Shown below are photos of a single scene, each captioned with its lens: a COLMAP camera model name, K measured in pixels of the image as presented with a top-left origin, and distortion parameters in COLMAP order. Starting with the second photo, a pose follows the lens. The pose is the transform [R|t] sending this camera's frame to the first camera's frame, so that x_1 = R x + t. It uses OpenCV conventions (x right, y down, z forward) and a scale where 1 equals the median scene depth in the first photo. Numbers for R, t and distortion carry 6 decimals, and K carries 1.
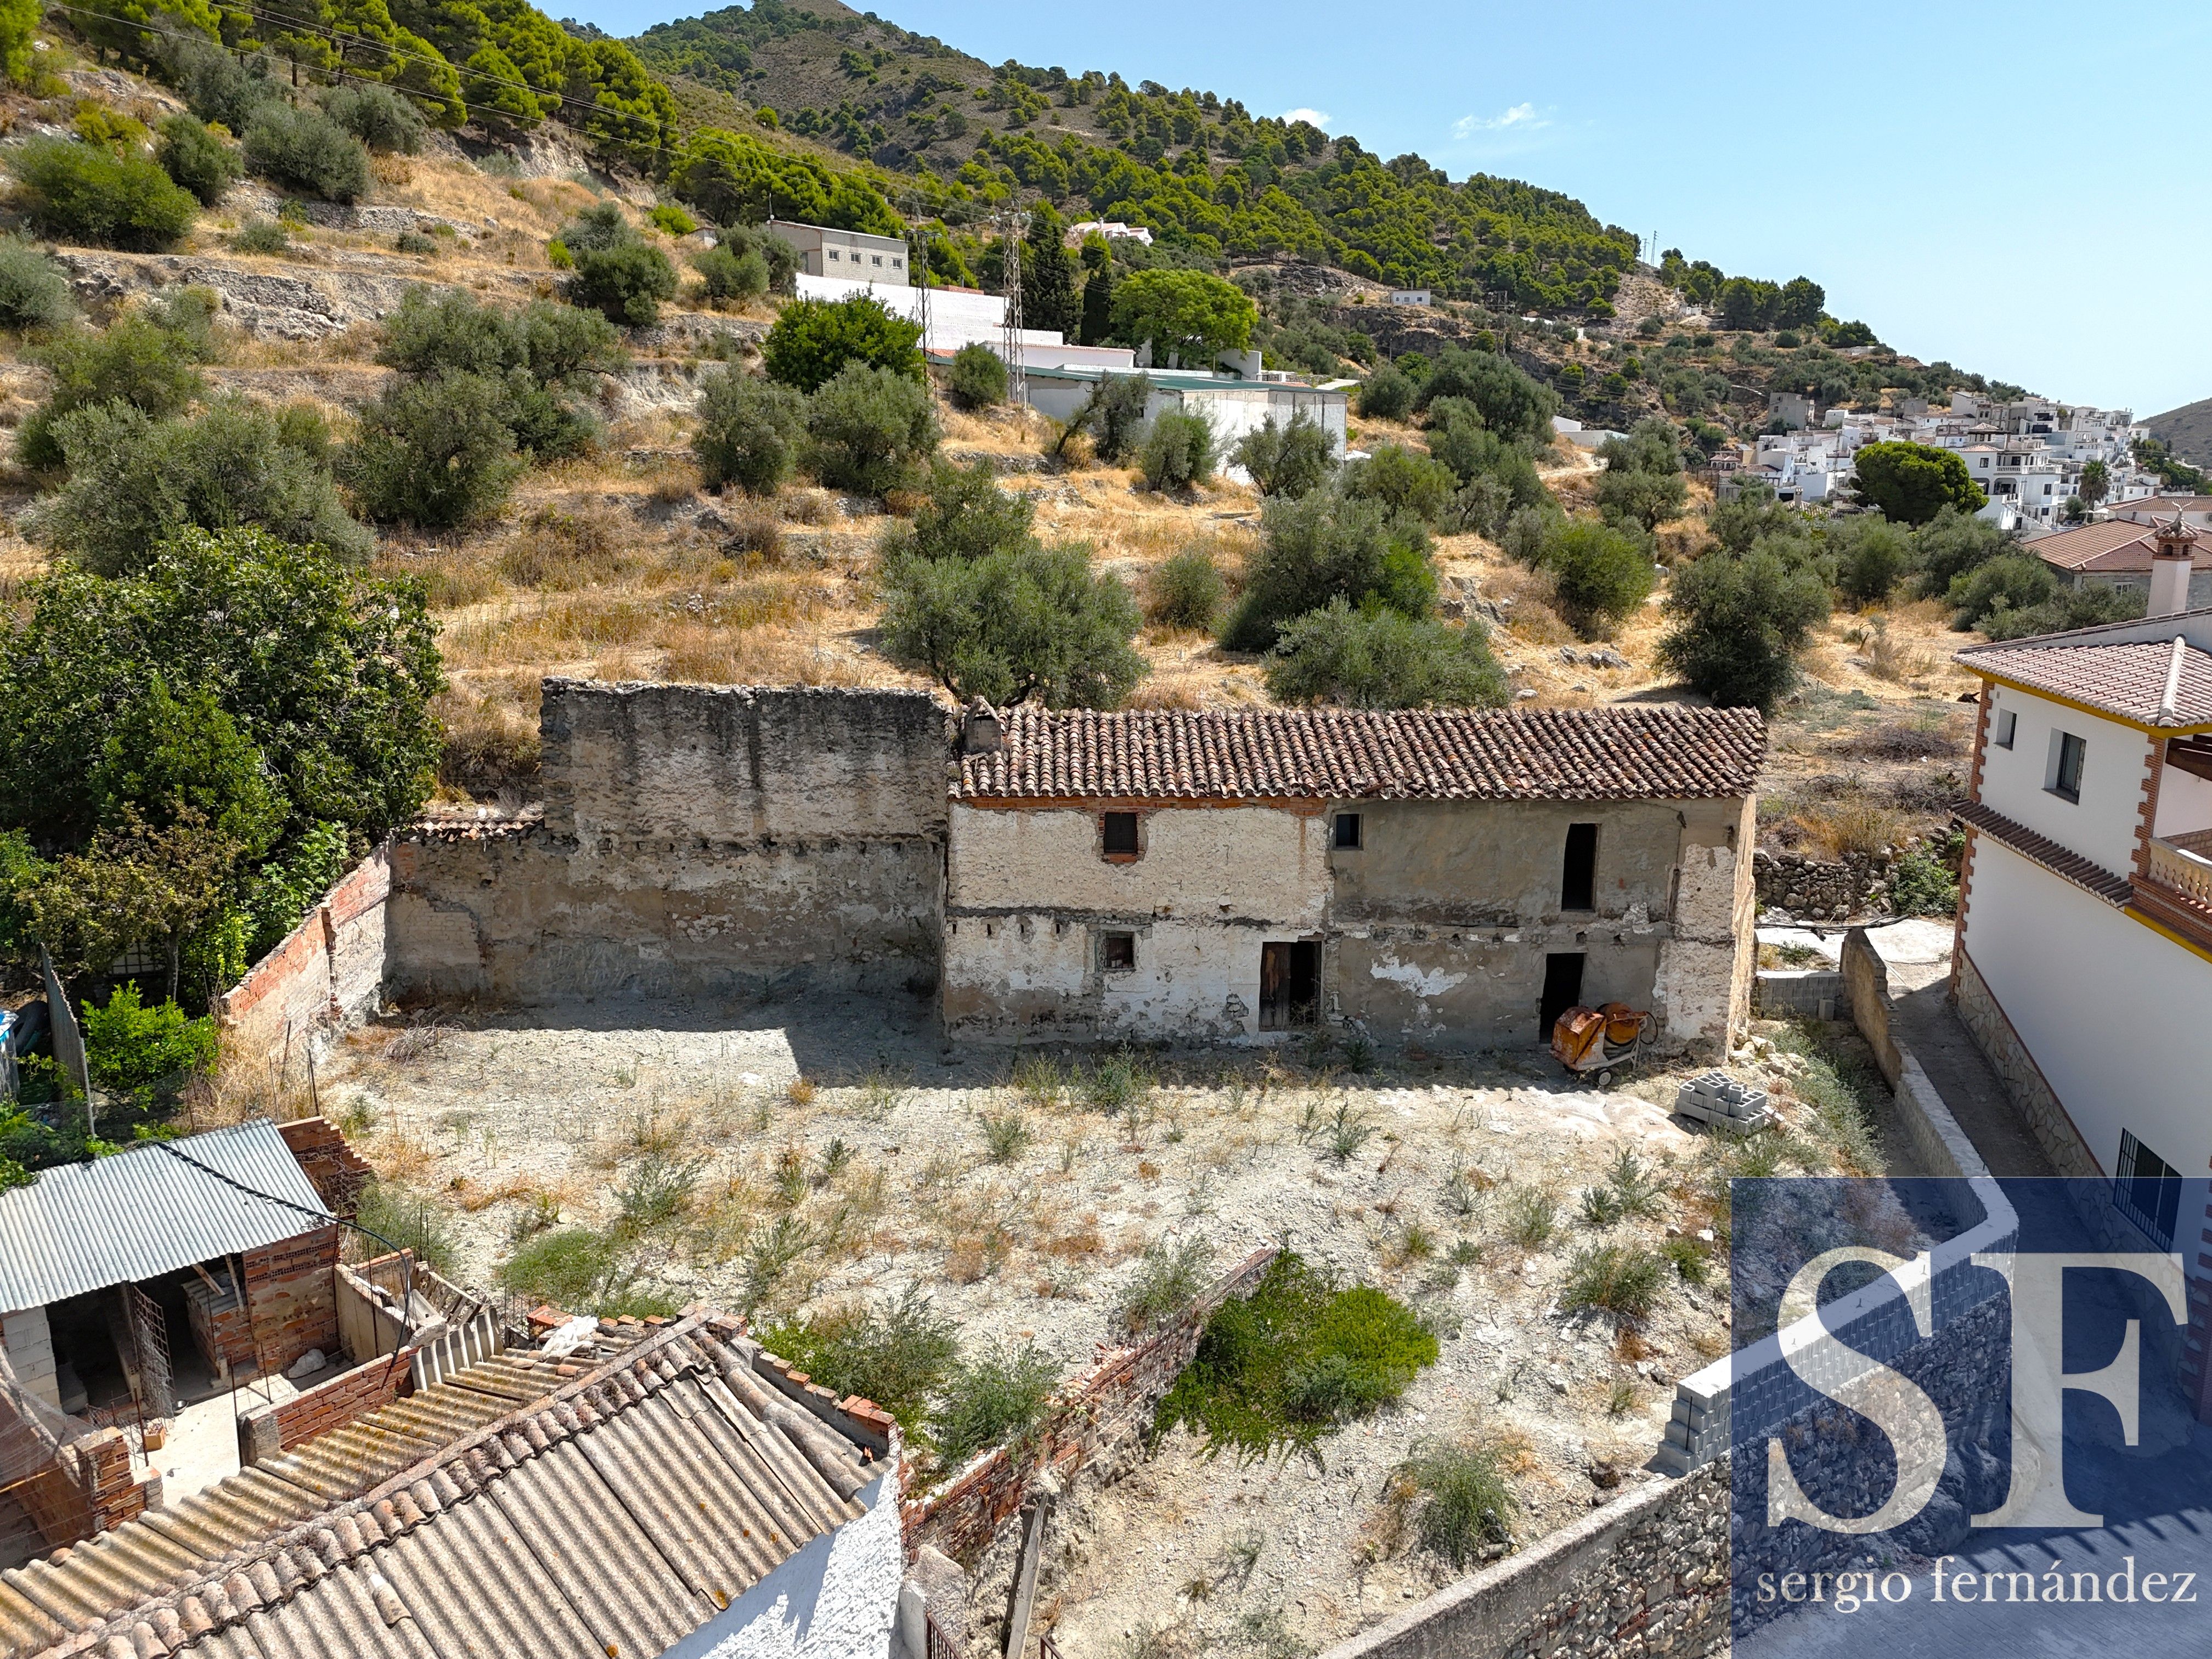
lens RADIAL K [[1647.1, 0, 1119.0], [0, 1647.1, 829.9], [0, 0, 1]] dist [0.055560, -0.038332]
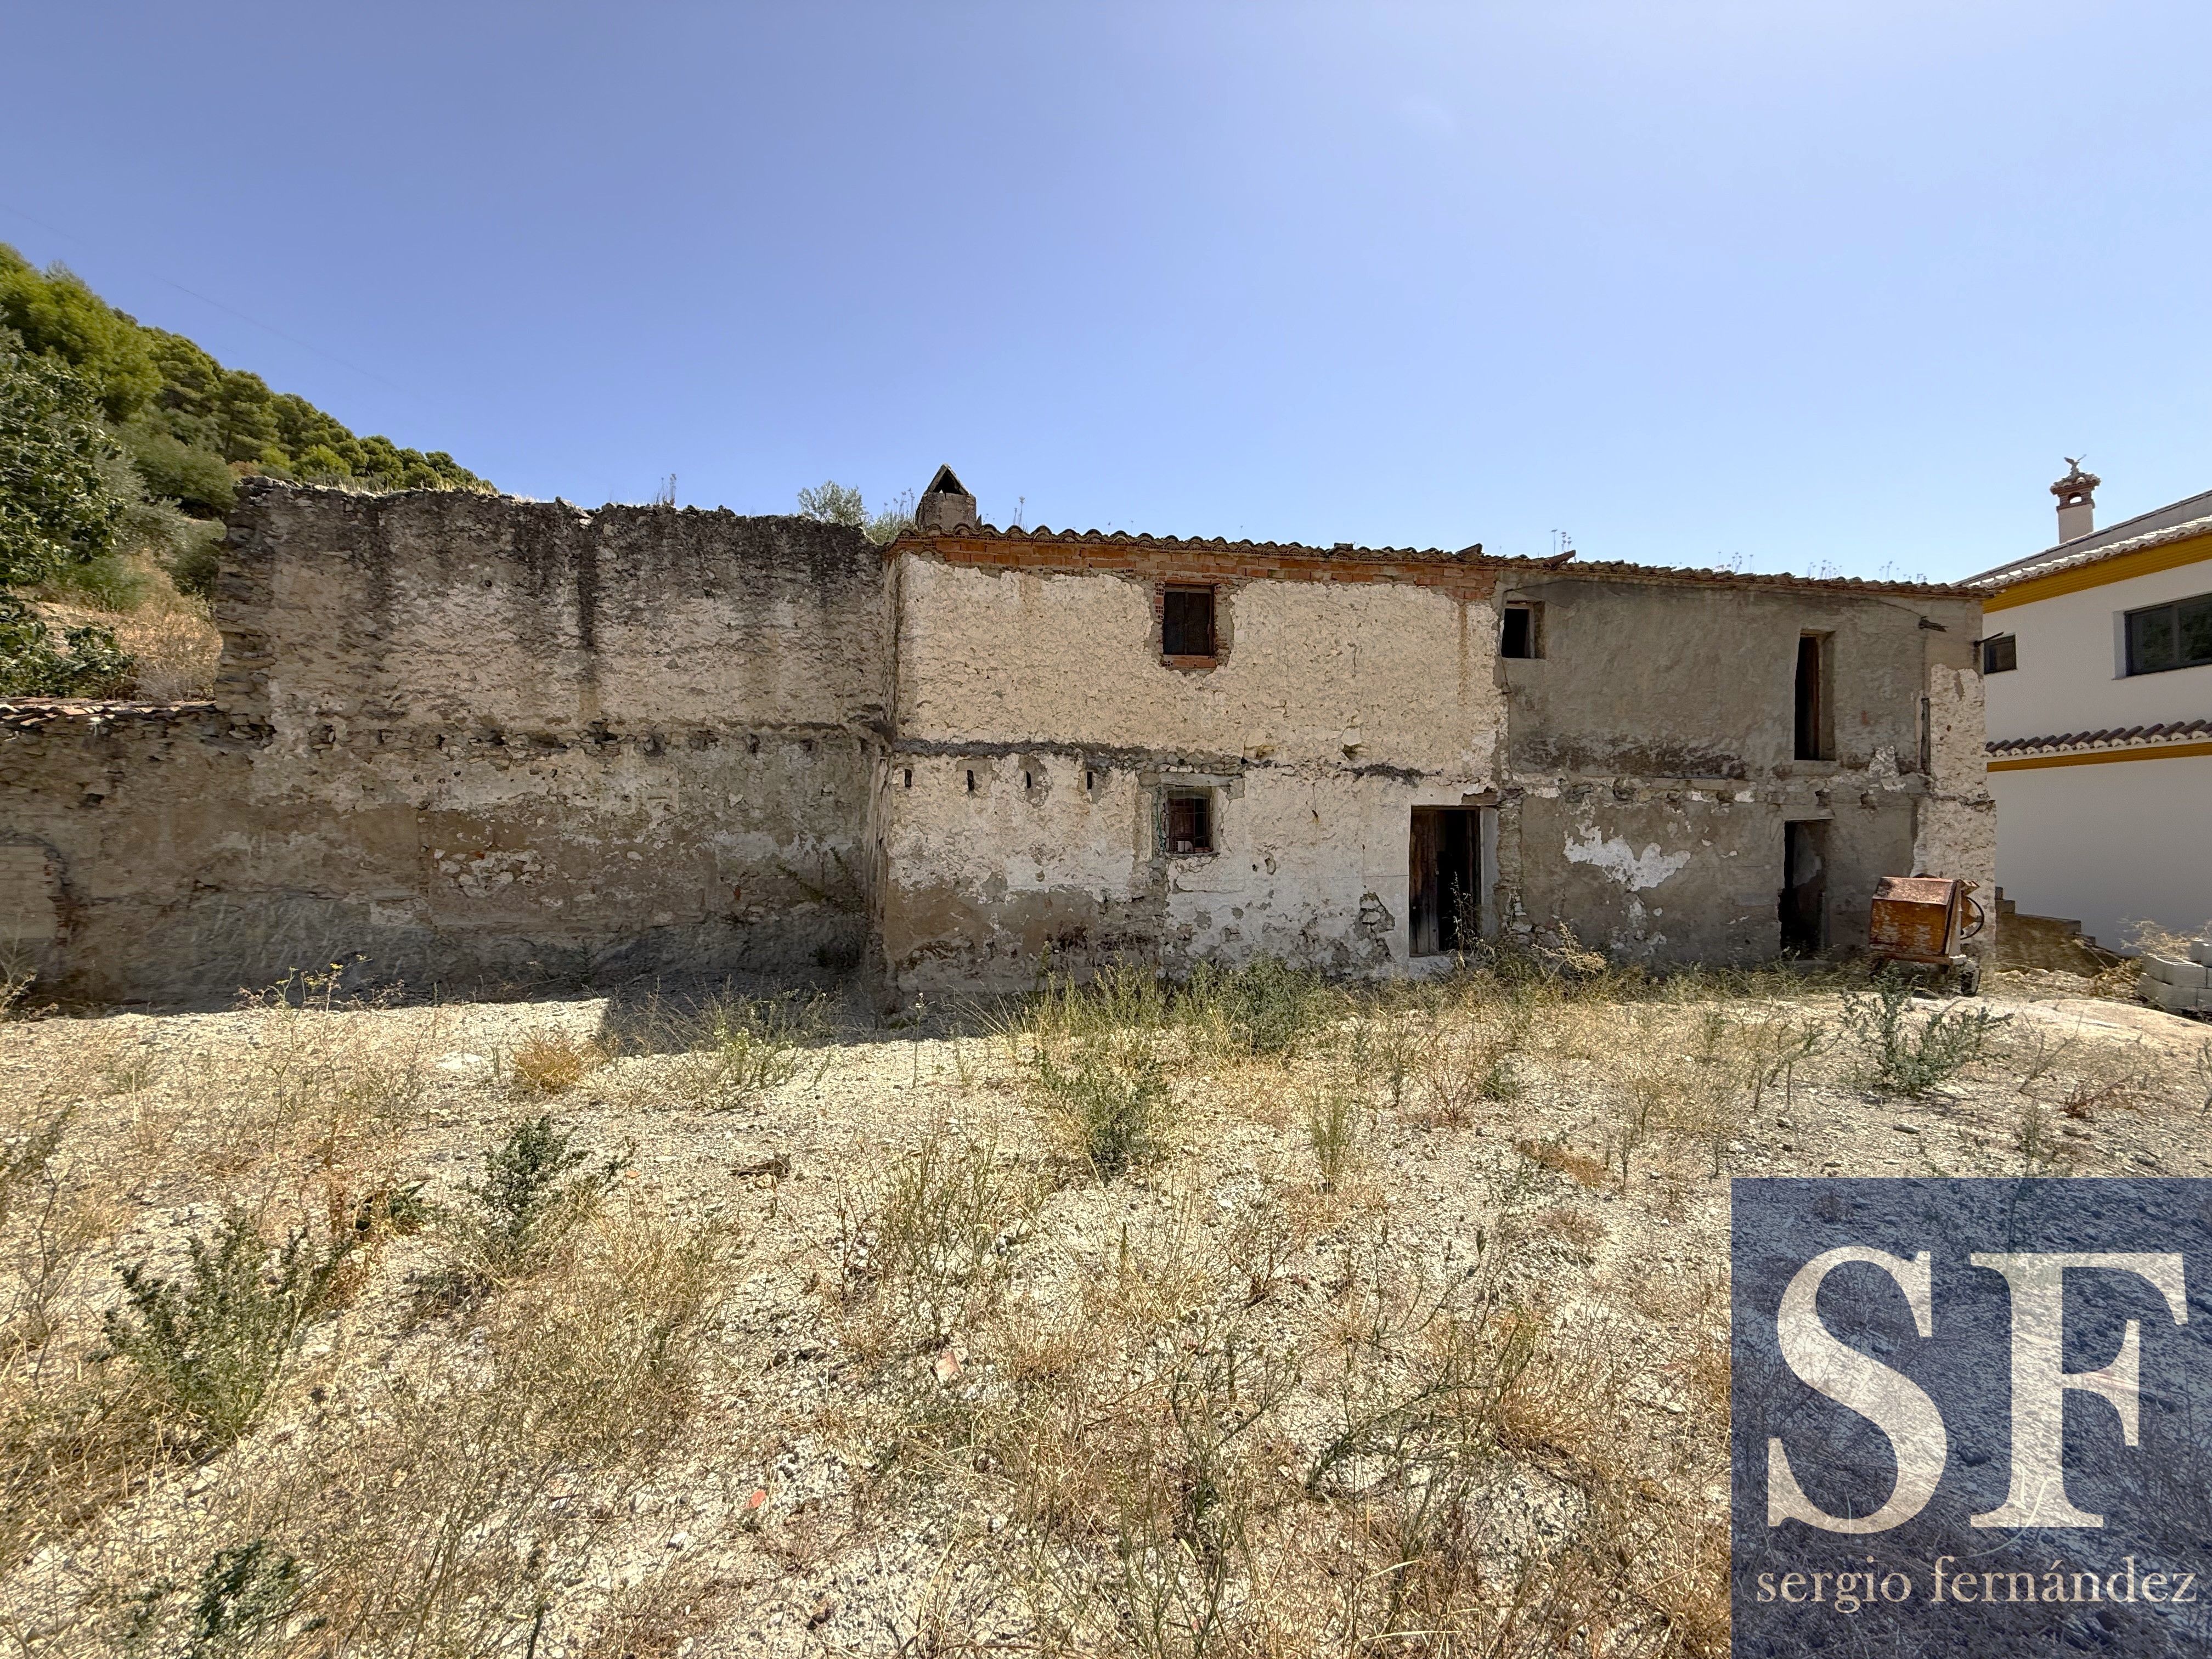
lens RADIAL K [[885.4, 0, 1101.8], [0, 885.4, 831.8], [0, 0, 1]] dist [-0.010918, 0.003267]
pose [[0.983465, -0.011050, 0.180761, -0.082829], [0.054121, 0.970455, -0.235135, 0.139759], [-0.172822, 0.241030, 0.955006, 0.650128]]
